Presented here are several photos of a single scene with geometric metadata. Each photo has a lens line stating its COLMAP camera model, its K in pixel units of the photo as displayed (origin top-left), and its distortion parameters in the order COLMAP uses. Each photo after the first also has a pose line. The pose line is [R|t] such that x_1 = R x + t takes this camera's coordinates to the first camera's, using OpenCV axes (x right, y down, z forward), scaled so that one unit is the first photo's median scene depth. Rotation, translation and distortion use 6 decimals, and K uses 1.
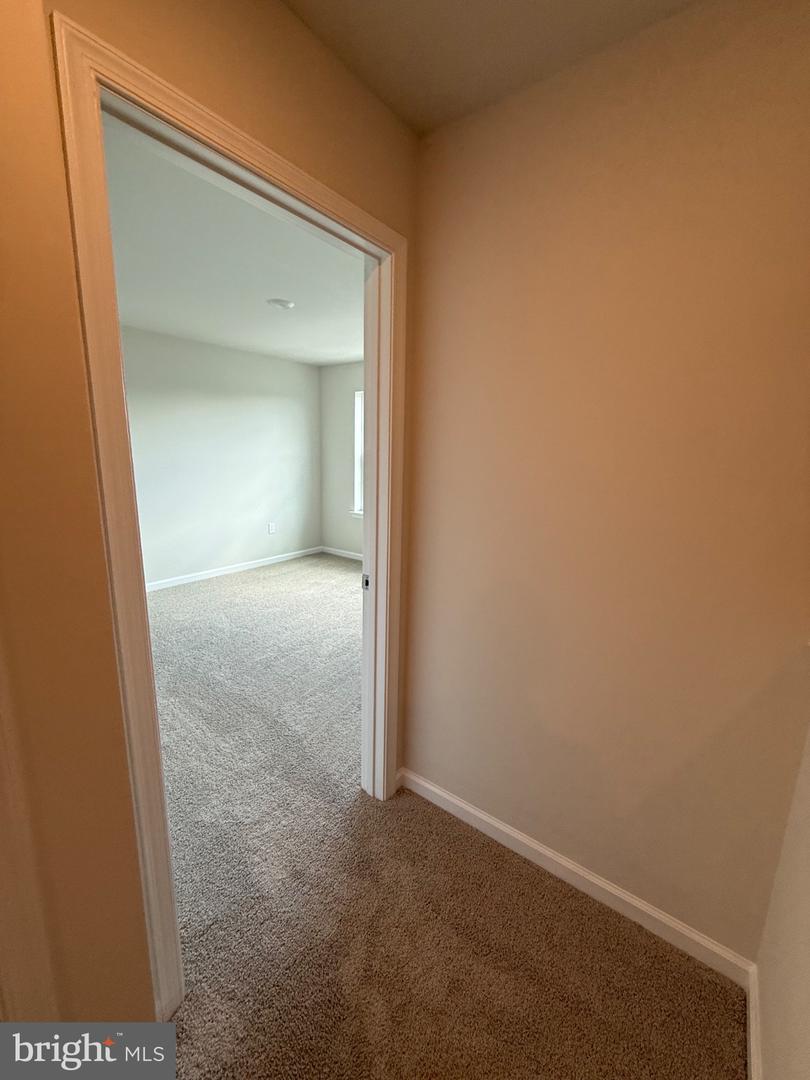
lens RADIAL K [[433.7, 0, 406.1], [0, 433.7, 537.4], [0, 0, 1]] dist [0.001121, 0.000644]
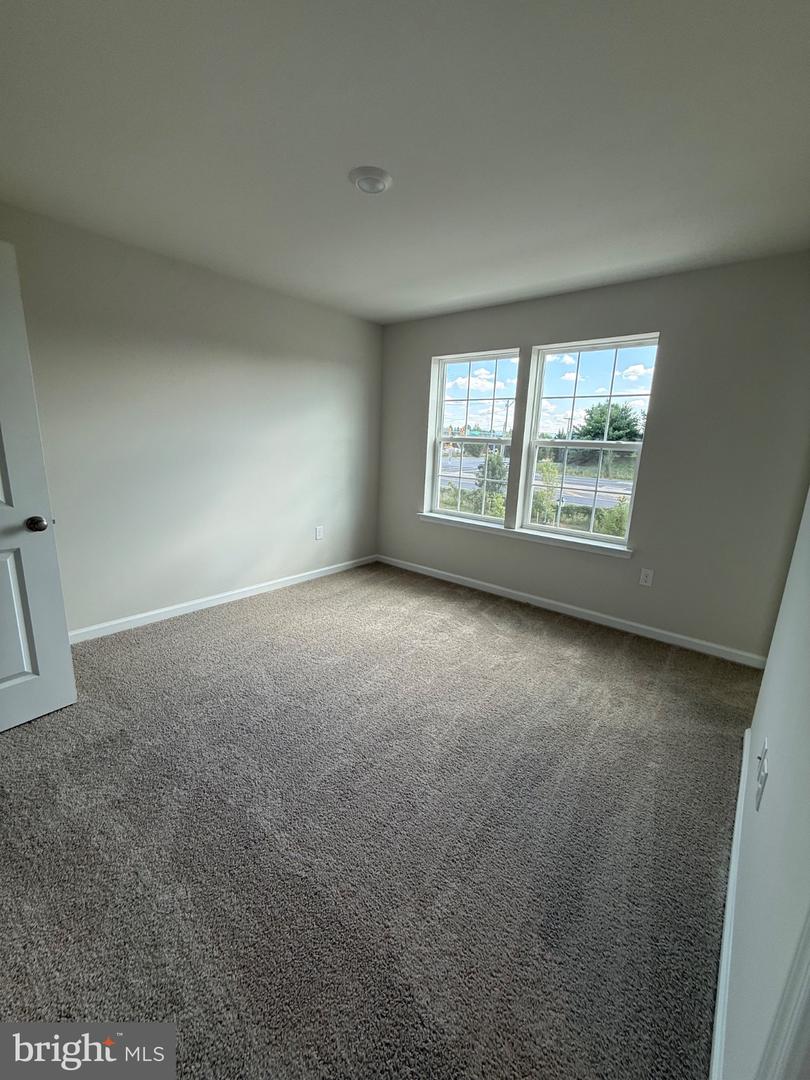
lens RADIAL K [[433.7, 0, 406.1], [0, 433.7, 537.4], [0, 0, 1]] dist [0.001121, 0.000644]
pose [[0.998495, 0.024719, -0.048964, -0.130750], [-0.023701, 0.999493, 0.021264, -0.037922], [0.049465, -0.020072, 0.998574, 0.258664]]
